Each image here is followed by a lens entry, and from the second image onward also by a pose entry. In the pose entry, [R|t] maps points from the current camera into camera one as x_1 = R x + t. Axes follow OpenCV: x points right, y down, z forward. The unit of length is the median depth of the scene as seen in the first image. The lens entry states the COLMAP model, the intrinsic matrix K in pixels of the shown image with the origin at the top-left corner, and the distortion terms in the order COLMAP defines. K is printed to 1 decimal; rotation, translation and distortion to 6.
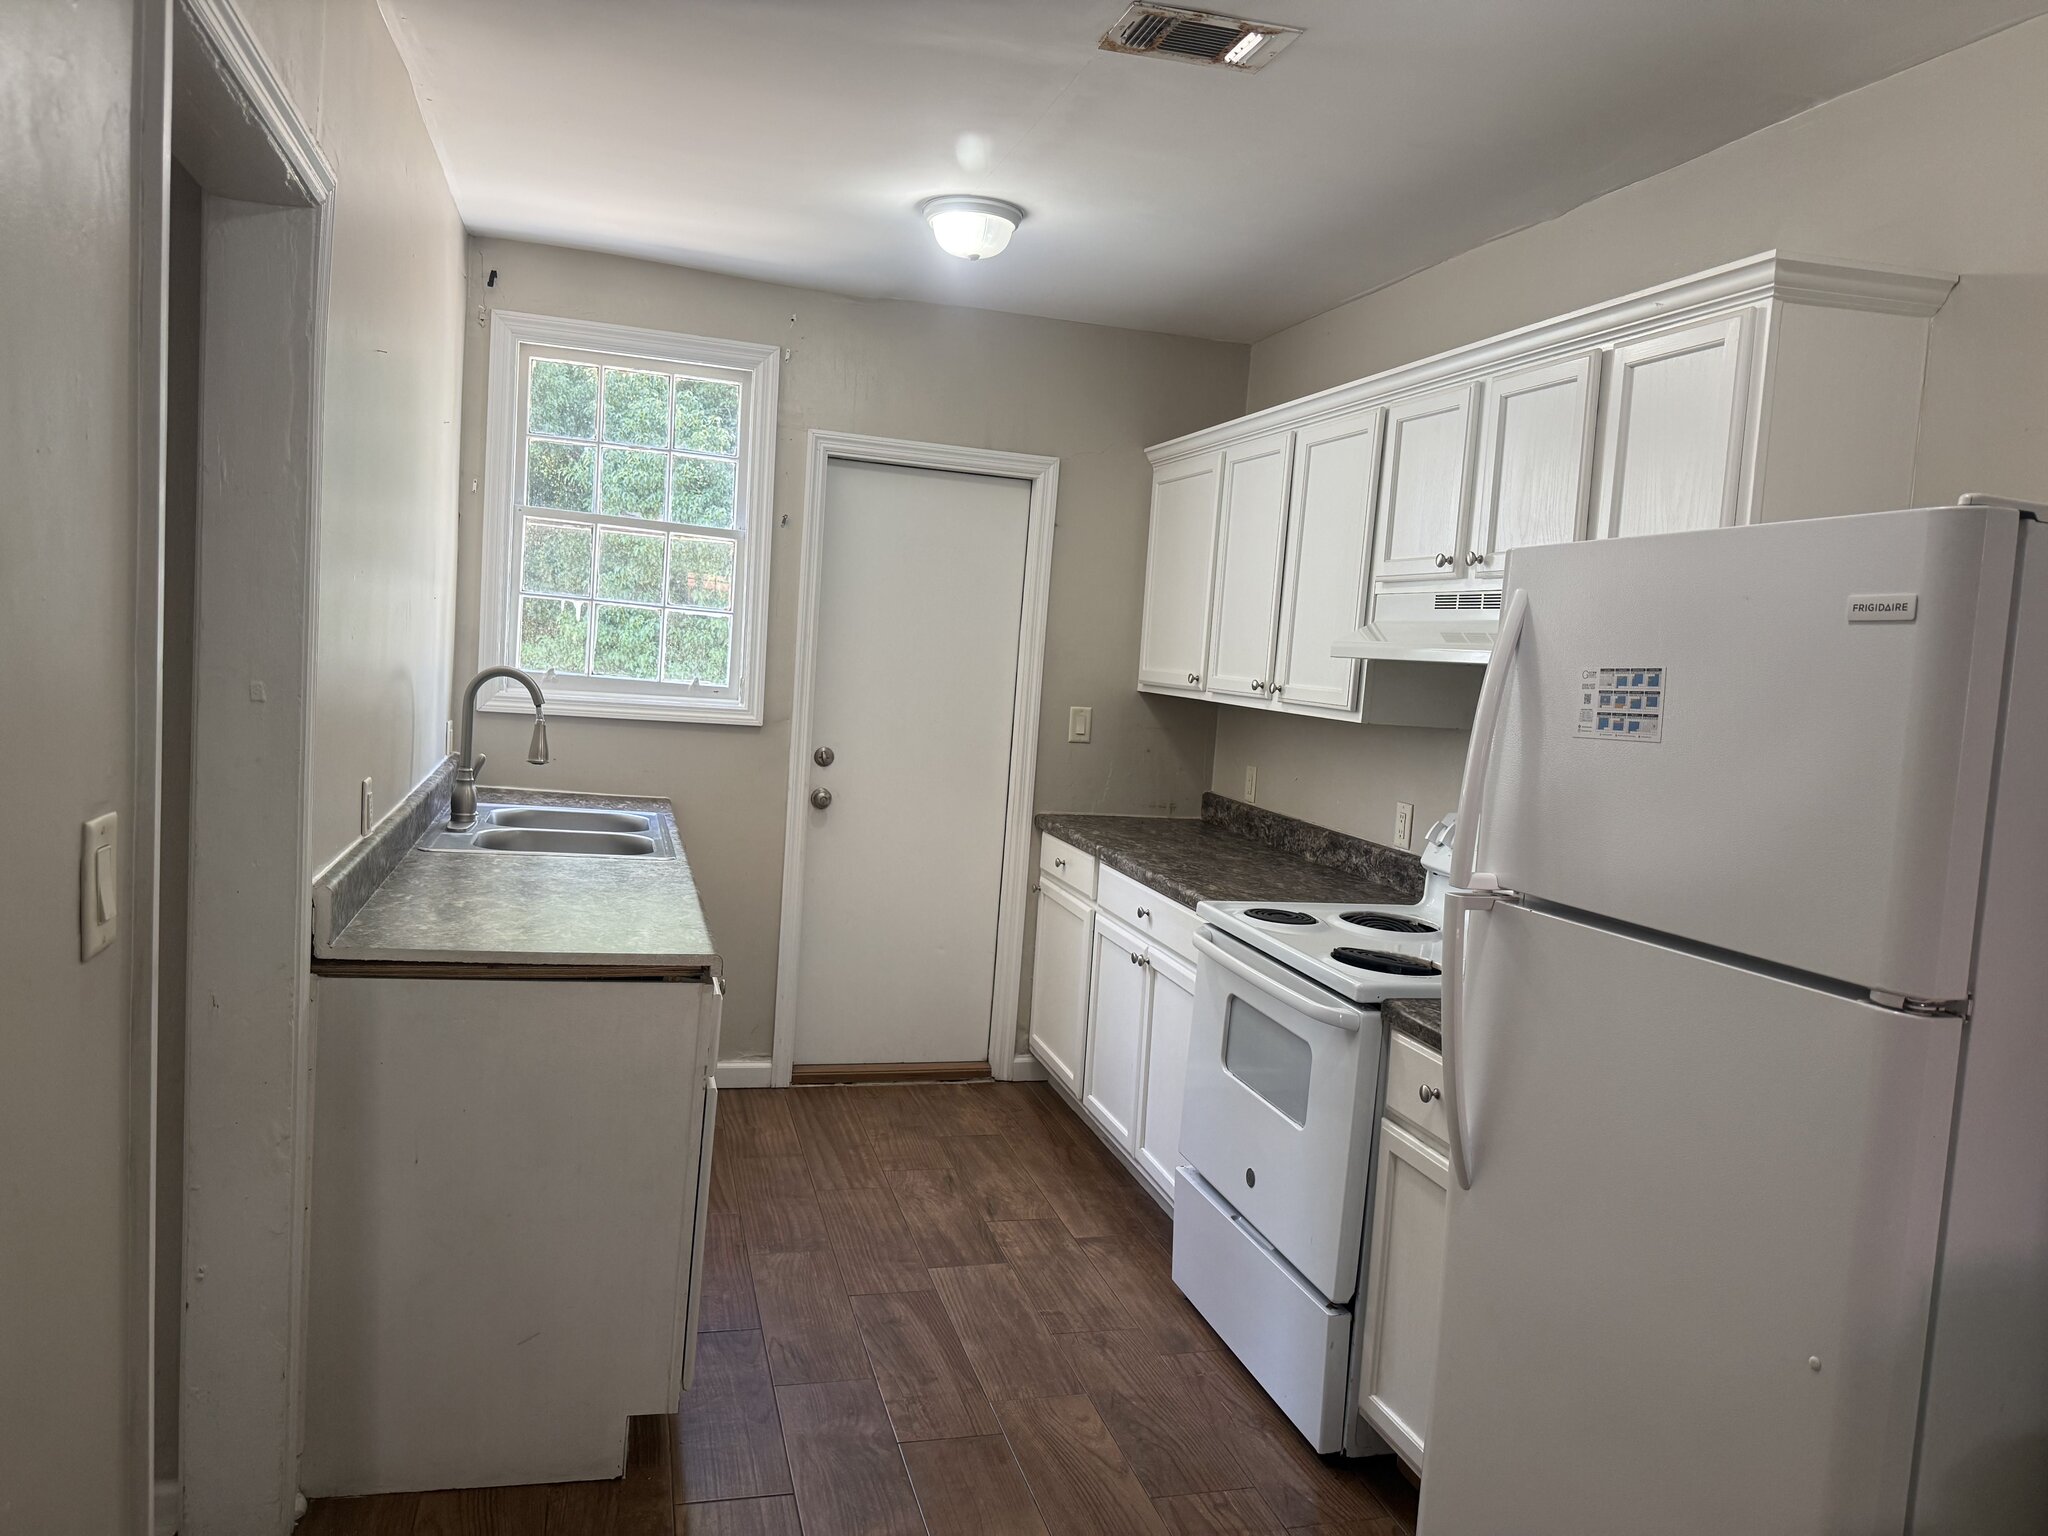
lens RADIAL K [[1444.5, 0, 1081.5], [0, 1444.5, 766.3], [0, 0, 1]] dist [0.060000, -0.001088]
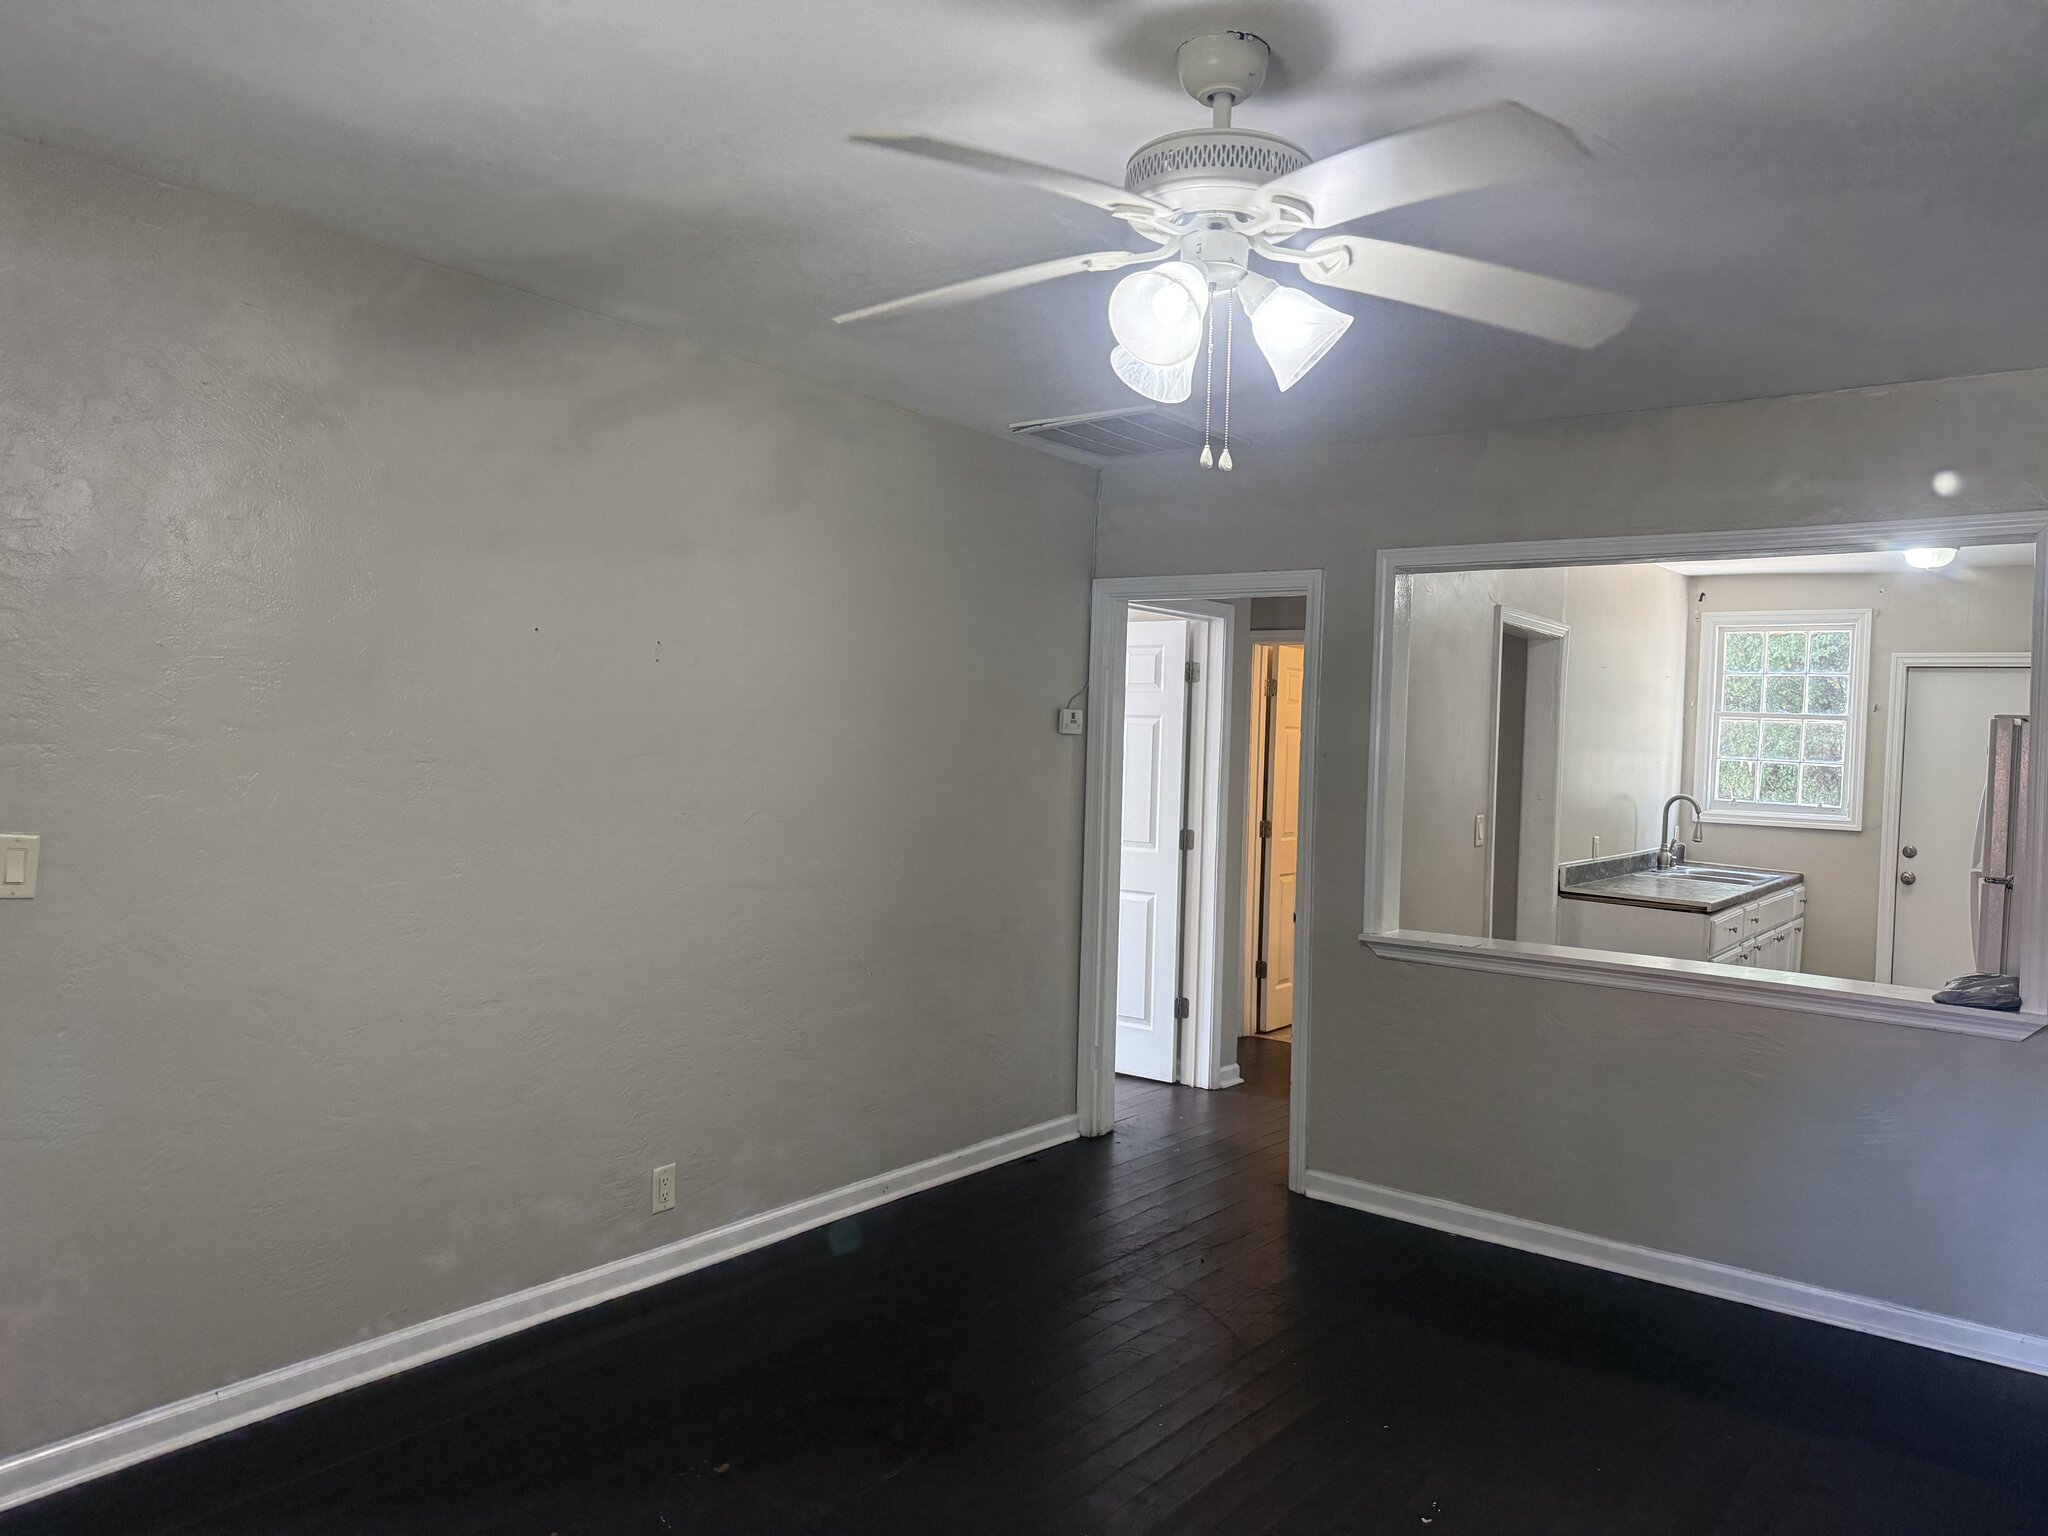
lens RADIAL K [[1444.5, 0, 1026.0], [0, 1444.5, 771.0], [0, 0, 1]] dist [0.060000, -0.001088]
pose [[0.575674, -0.030916, -0.817094, 0.616728], [-0.060143, 0.994977, -0.080019, 0.096997], [0.815464, 0.095208, 0.570923, -0.760179]]
